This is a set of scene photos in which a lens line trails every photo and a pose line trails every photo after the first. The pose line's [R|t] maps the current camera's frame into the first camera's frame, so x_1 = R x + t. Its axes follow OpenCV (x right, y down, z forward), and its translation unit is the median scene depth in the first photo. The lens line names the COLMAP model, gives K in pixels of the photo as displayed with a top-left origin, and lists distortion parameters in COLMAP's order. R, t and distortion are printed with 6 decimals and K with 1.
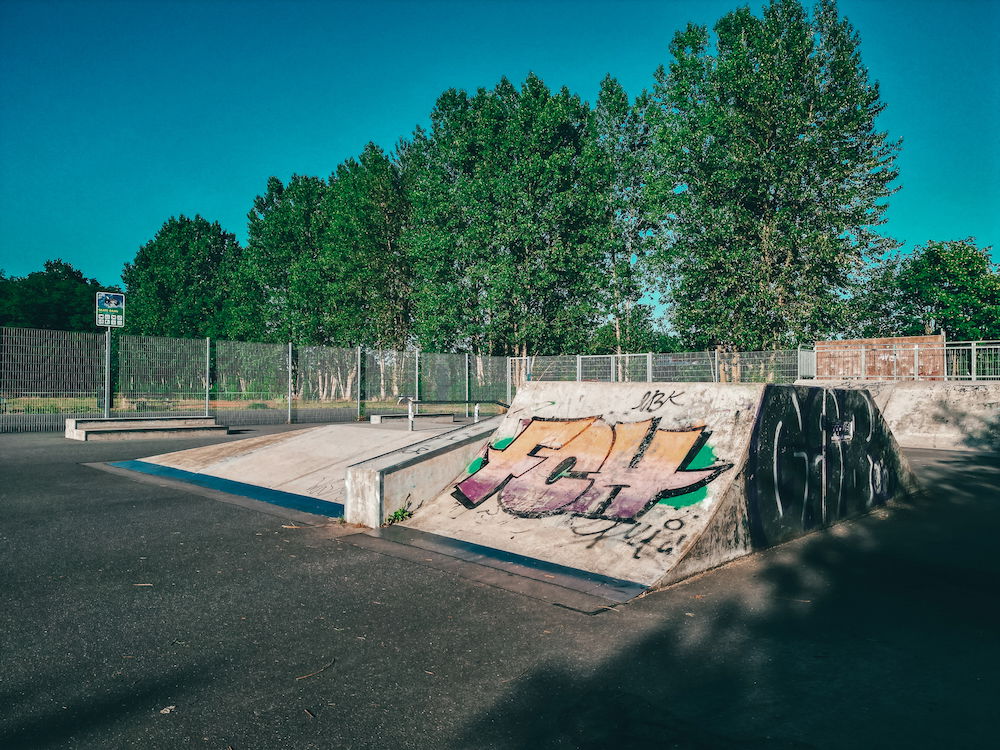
lens RADIAL K [[700.0, 0, 500.0], [0, 700.0, 375.0], [0, 0, 1]] dist [0.085533, -0.088013]
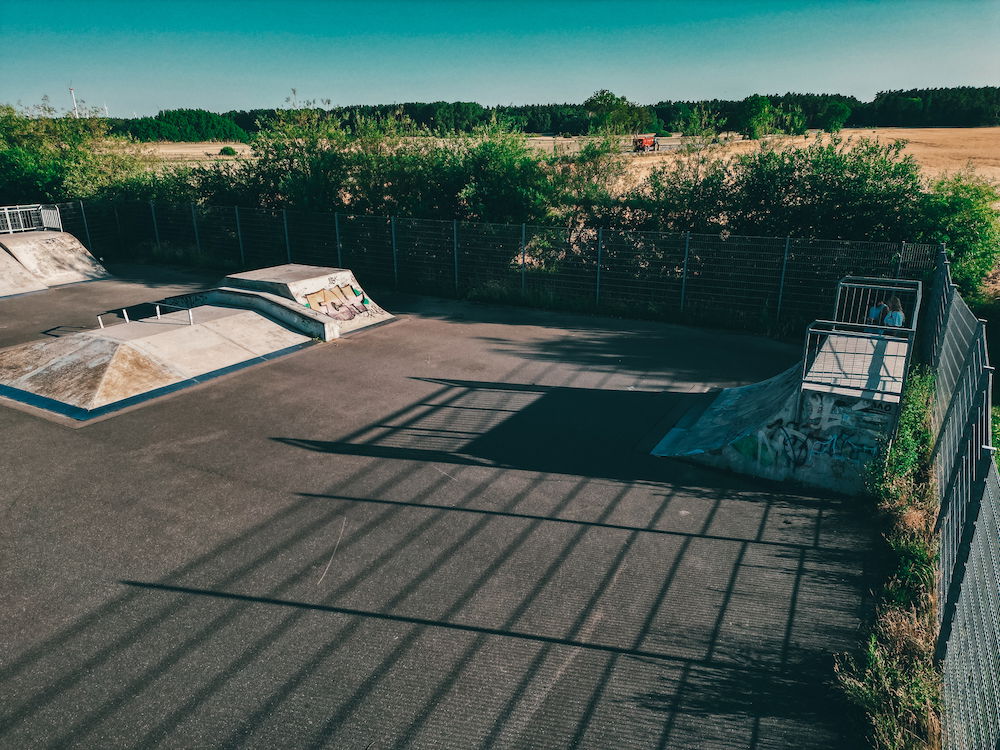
lens RADIAL K [[691.6, 0, 500.0], [0, 691.6, 375.0], [0, 0, 1]] dist [0.086405, -0.084148]
pose [[-0.236792, -0.320145, 0.917299, -1.053744], [-0.016859, 0.945362, 0.325587, -0.210274], [-0.971414, 0.061632, -0.229251, 0.329852]]
